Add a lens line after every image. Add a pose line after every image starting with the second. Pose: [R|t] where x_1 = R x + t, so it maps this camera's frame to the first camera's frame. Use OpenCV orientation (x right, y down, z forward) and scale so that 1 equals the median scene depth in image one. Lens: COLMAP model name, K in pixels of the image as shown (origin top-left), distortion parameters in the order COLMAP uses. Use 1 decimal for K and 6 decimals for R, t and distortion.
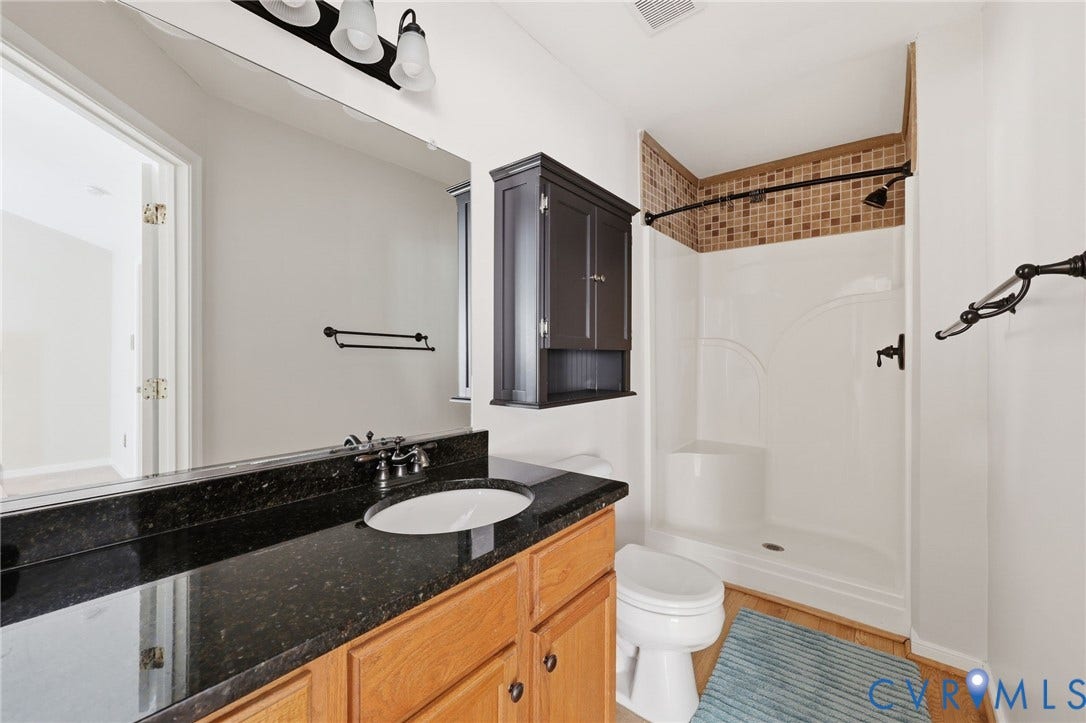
lens RADIAL K [[441.2, 0, 536.3], [0, 441.2, 355.4], [0, 0, 1]] dist [0.000032, -0.000041]
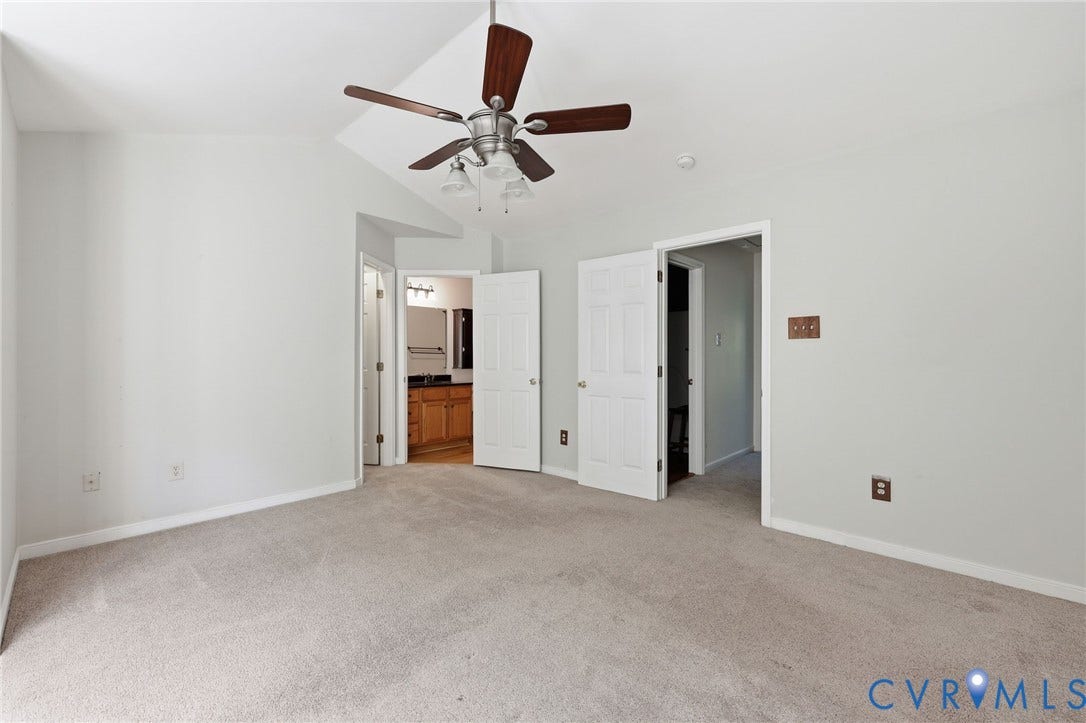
lens RADIAL K [[441.2, 0, 536.3], [0, 441.2, 355.4], [0, 0, 1]] dist [0.000032, -0.000041]
pose [[0.995894, -0.000972, -0.090526, 1.020208], [0.000884, 0.999999, -0.001021, 0.001183], [0.090527, 0.000936, 0.995894, -2.914178]]
